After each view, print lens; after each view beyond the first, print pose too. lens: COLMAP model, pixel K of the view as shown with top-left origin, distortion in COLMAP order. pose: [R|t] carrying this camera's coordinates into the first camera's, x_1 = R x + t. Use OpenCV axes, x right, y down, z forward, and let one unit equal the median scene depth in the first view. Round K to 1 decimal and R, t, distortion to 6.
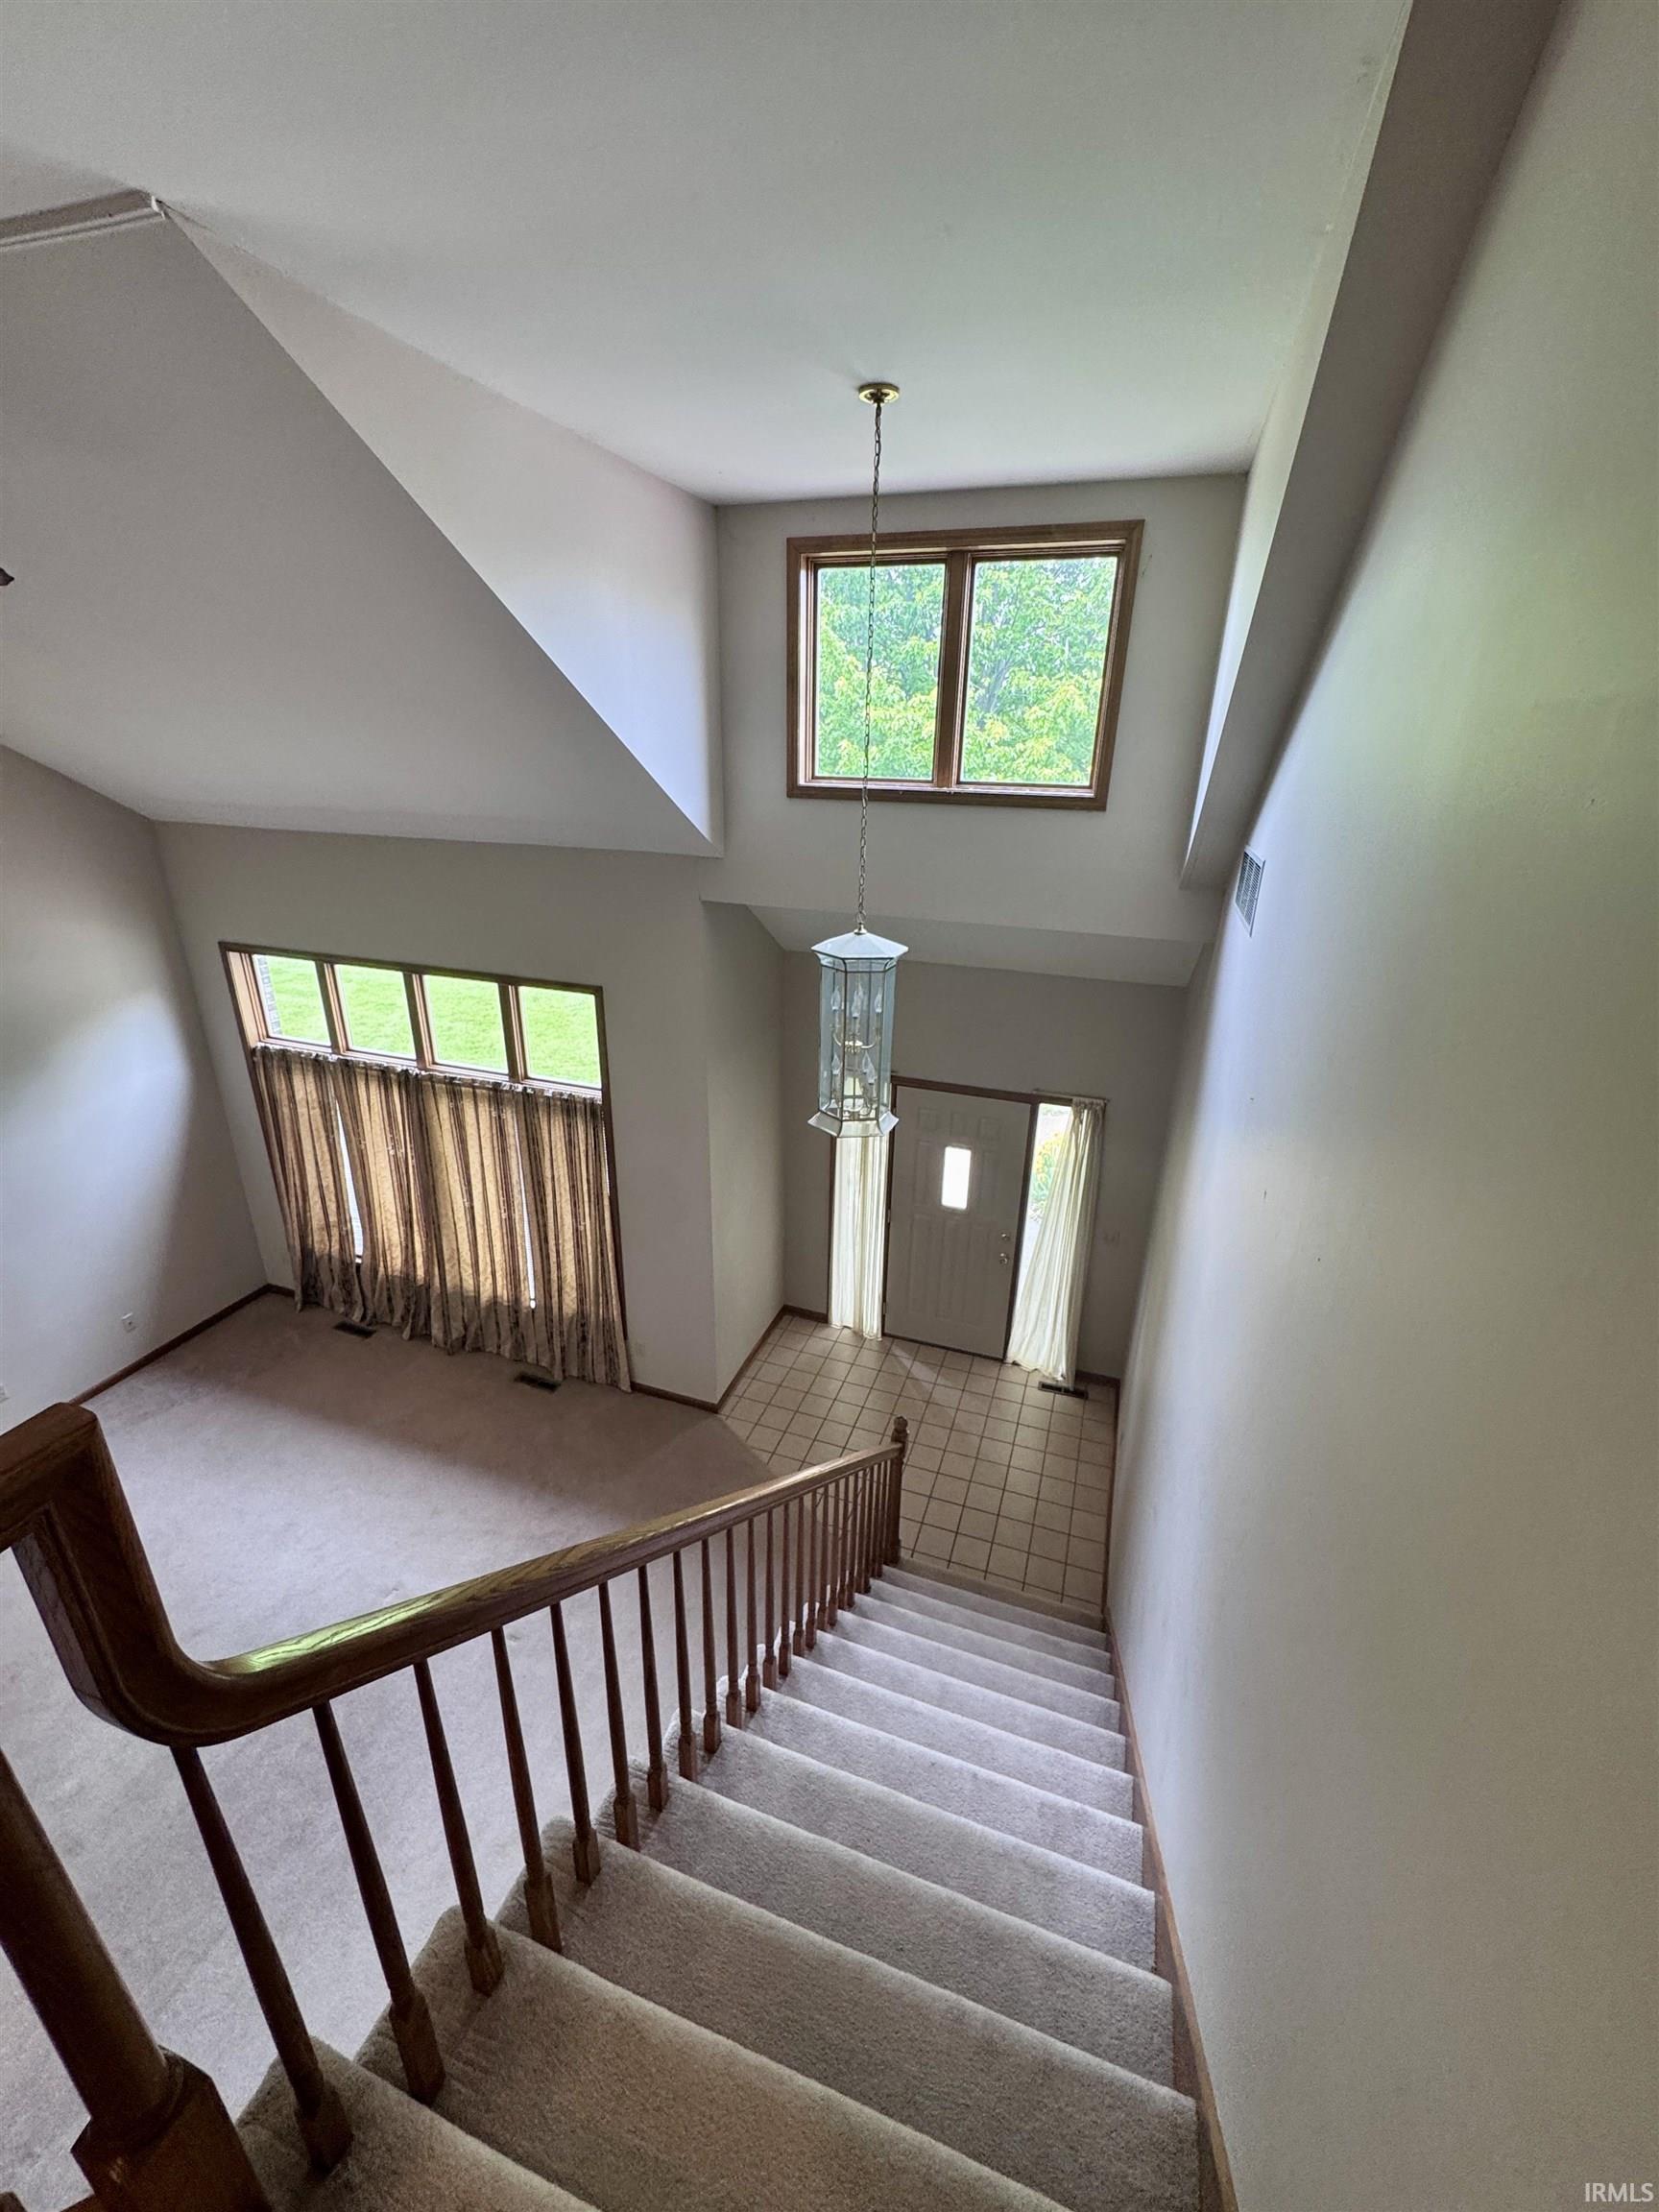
lens RADIAL K [[892.4, 0, 819.1], [0, 892.4, 1109.2], [0, 0, 1]] dist [-0.004660, 0.000121]
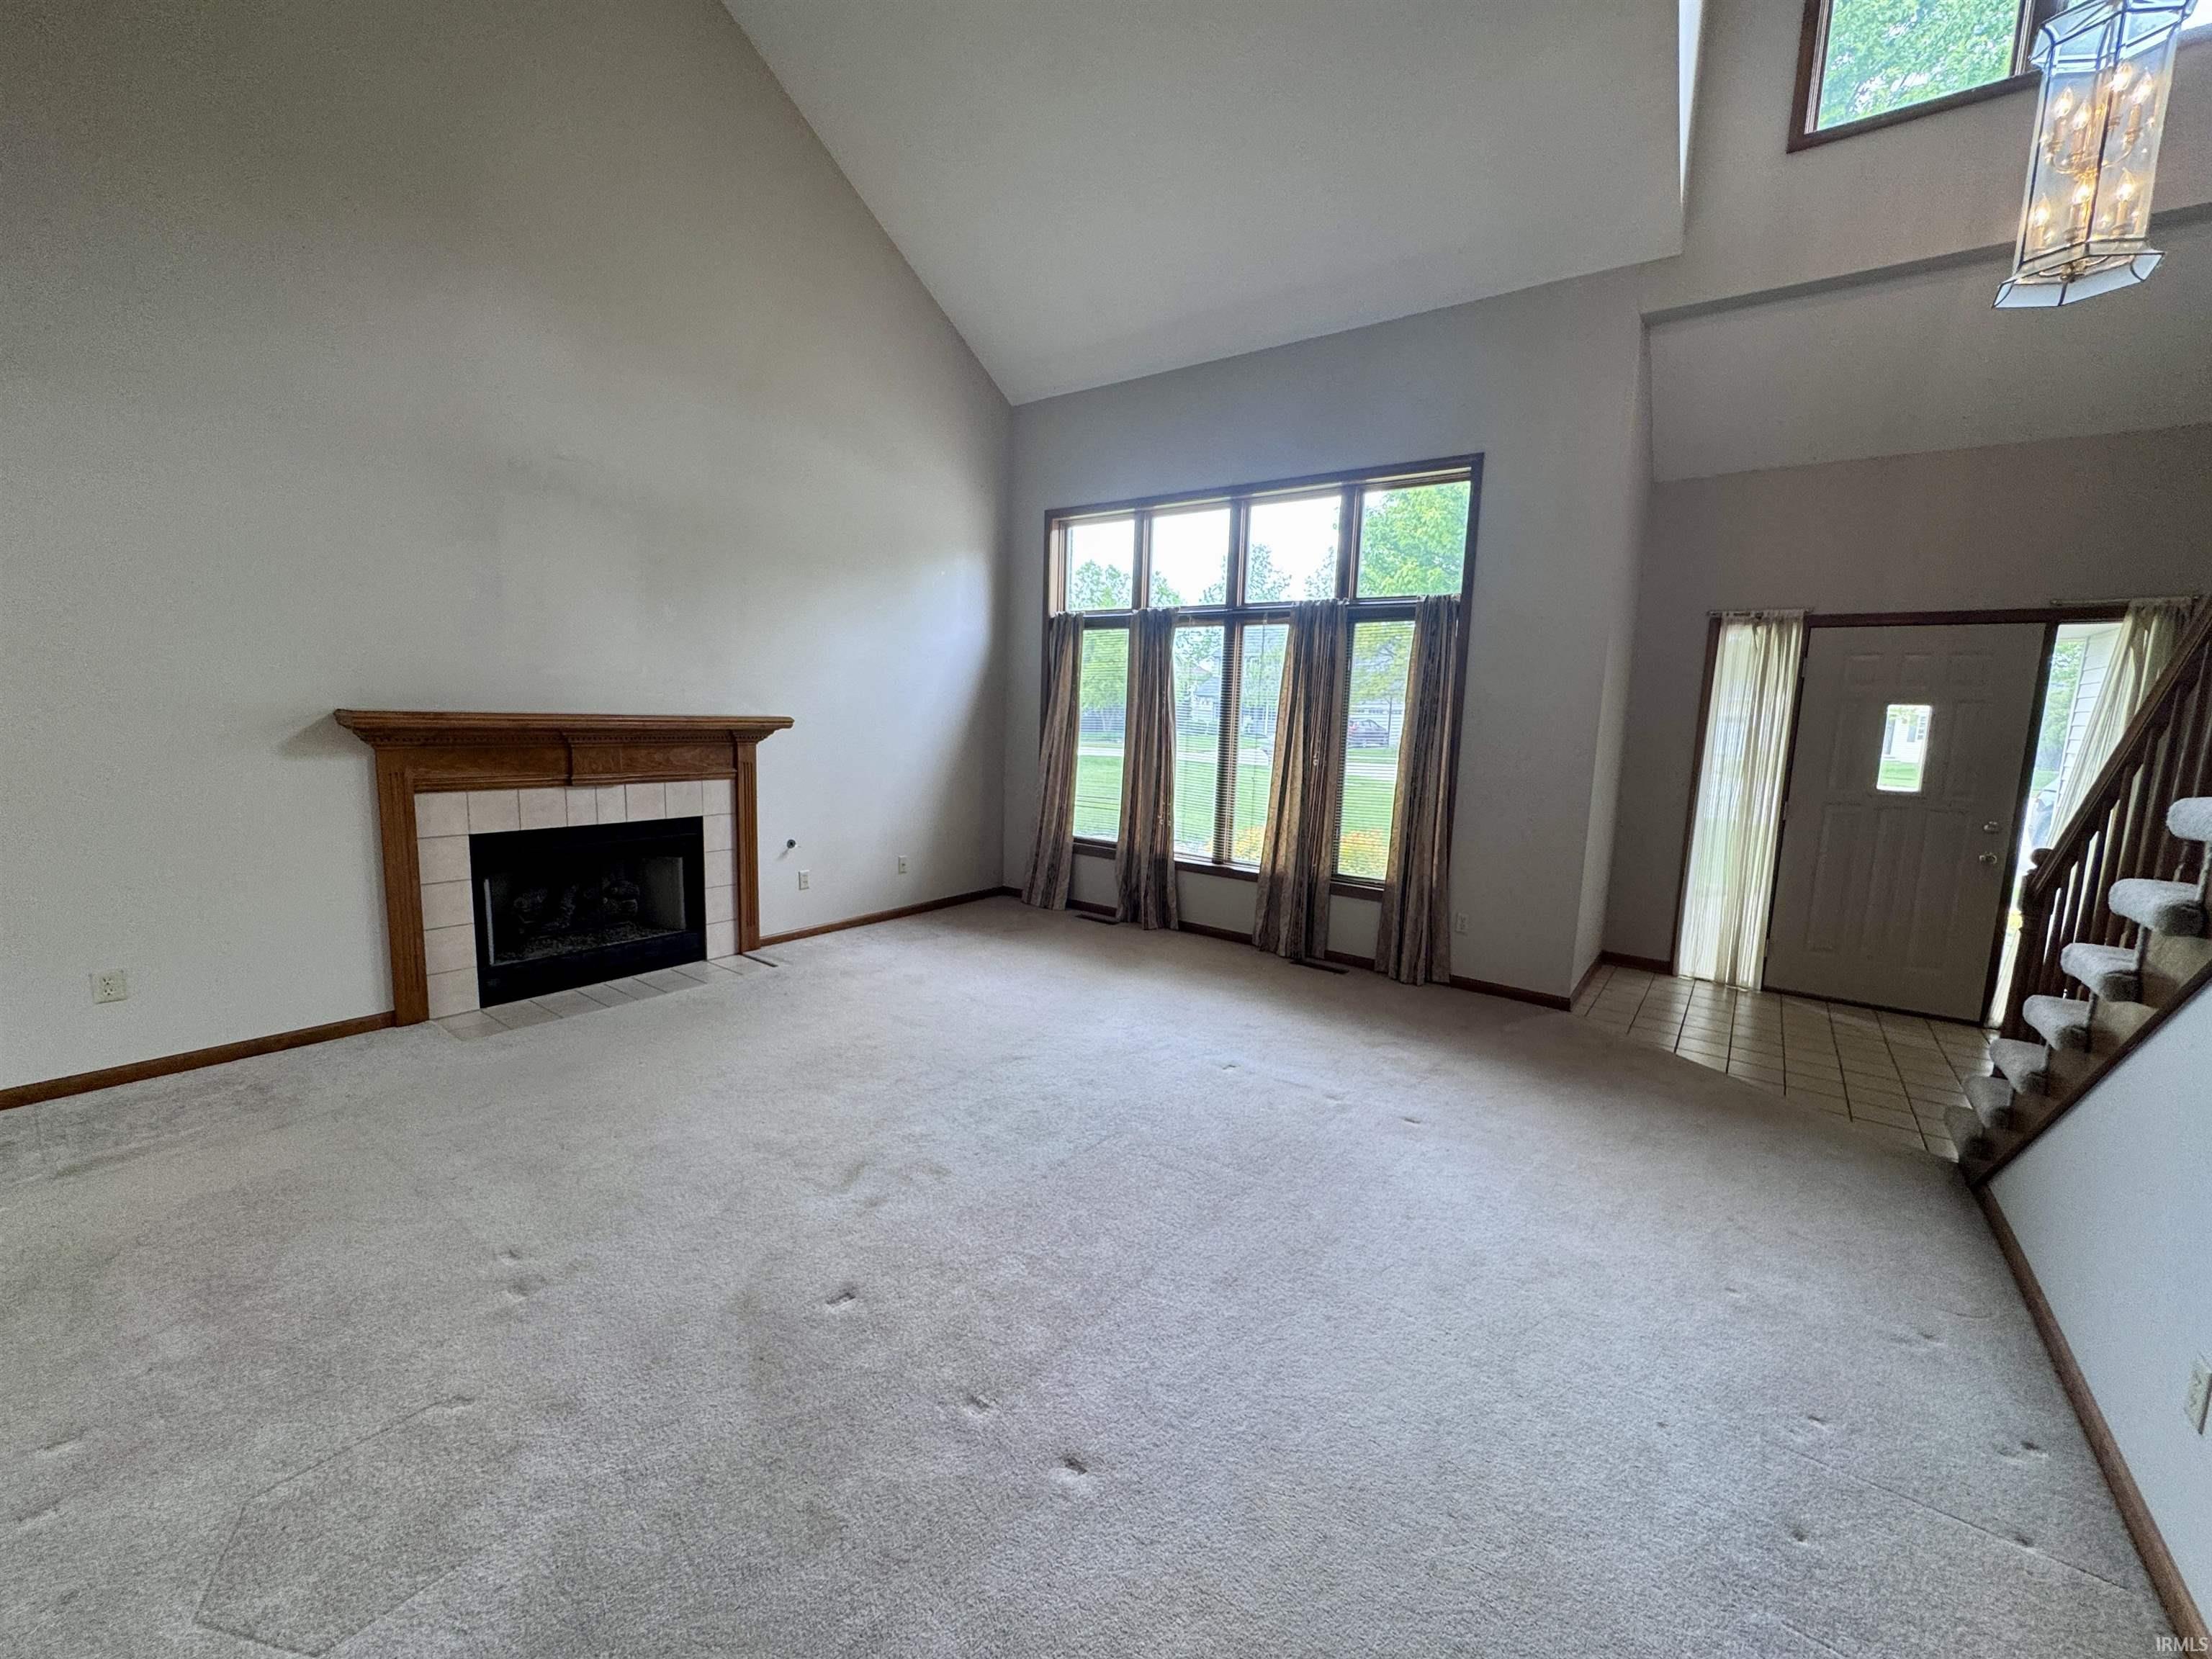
lens RADIAL K [[892.4, 0, 1103.0], [0, 892.4, 829.3], [0, 0, 1]] dist [-0.004660, 0.000121]
pose [[0.954966, 0.051513, -0.292209, -0.279983], [-0.121631, 0.966230, -0.227168, 0.408508], [0.270639, 0.252479, 0.928983, 0.132356]]
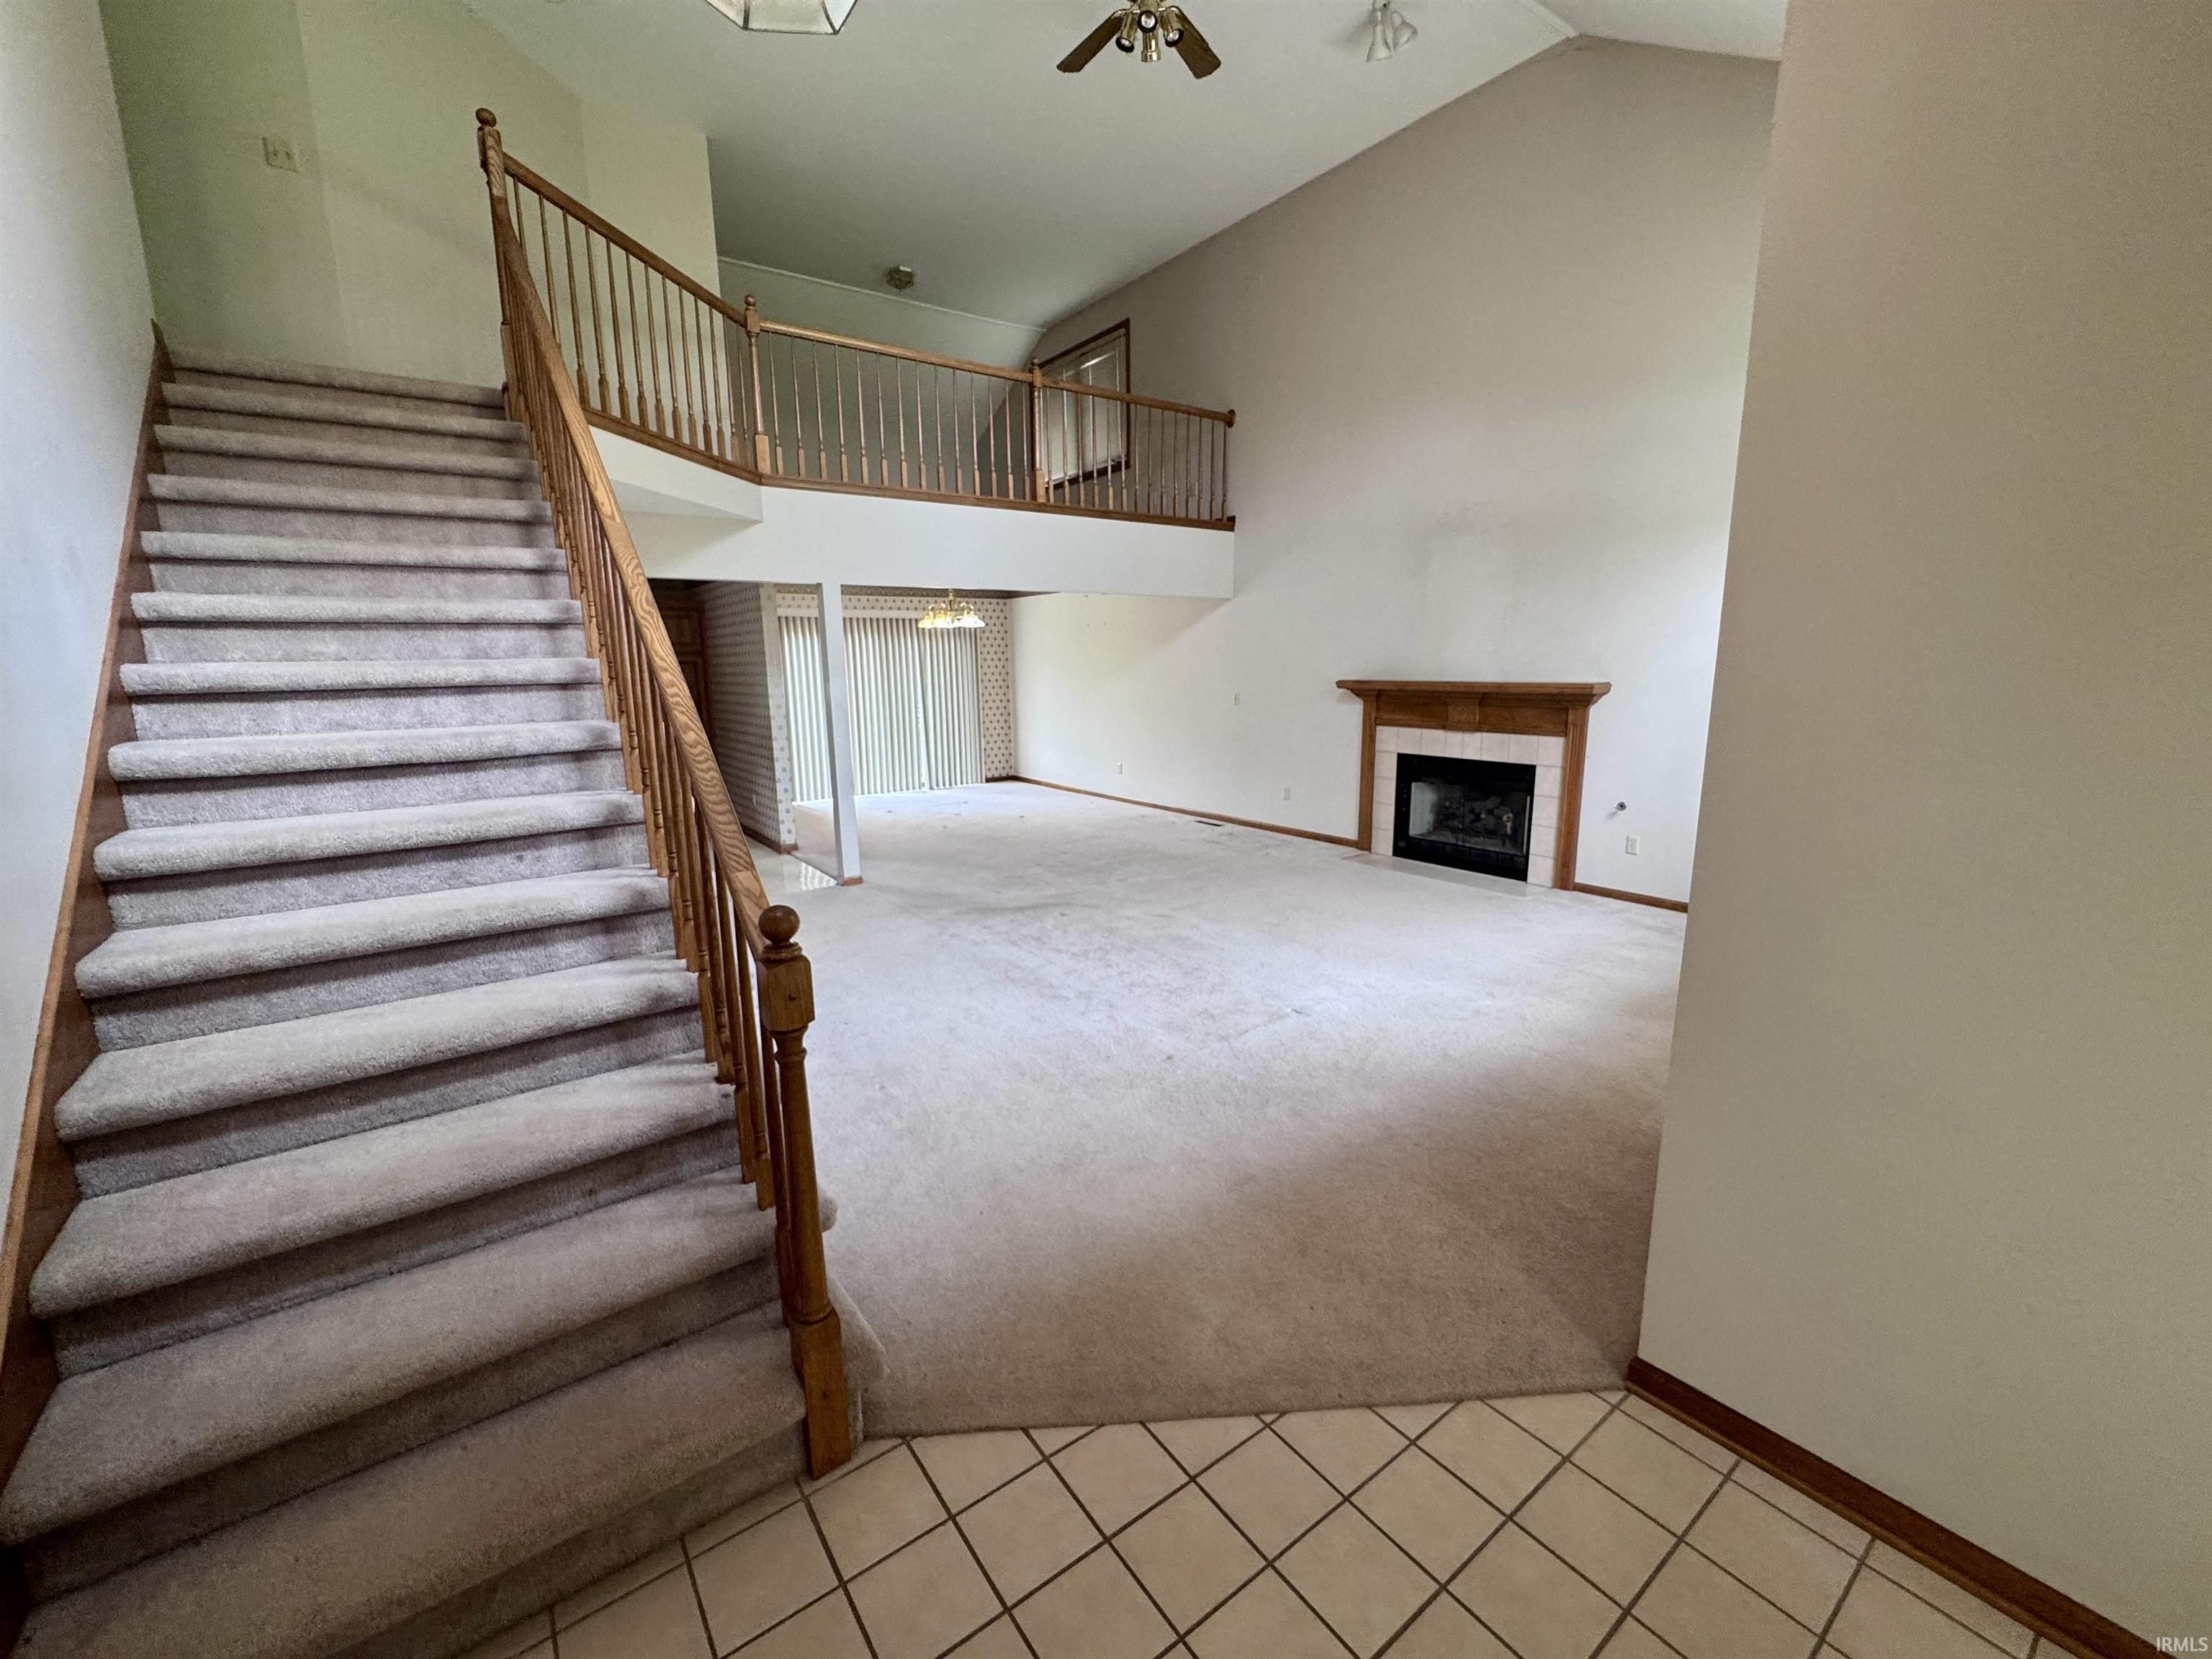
lens RADIAL K [[892.4, 0, 1103.0], [0, 892.4, 829.3], [0, 0, 1]] dist [-0.004660, 0.000121]
pose [[-0.567598, 0.140057, -0.811305, 0.226596], [-0.300777, 0.882035, 0.362694, 0.102312], [0.766398, 0.449887, -0.458516, 0.909379]]
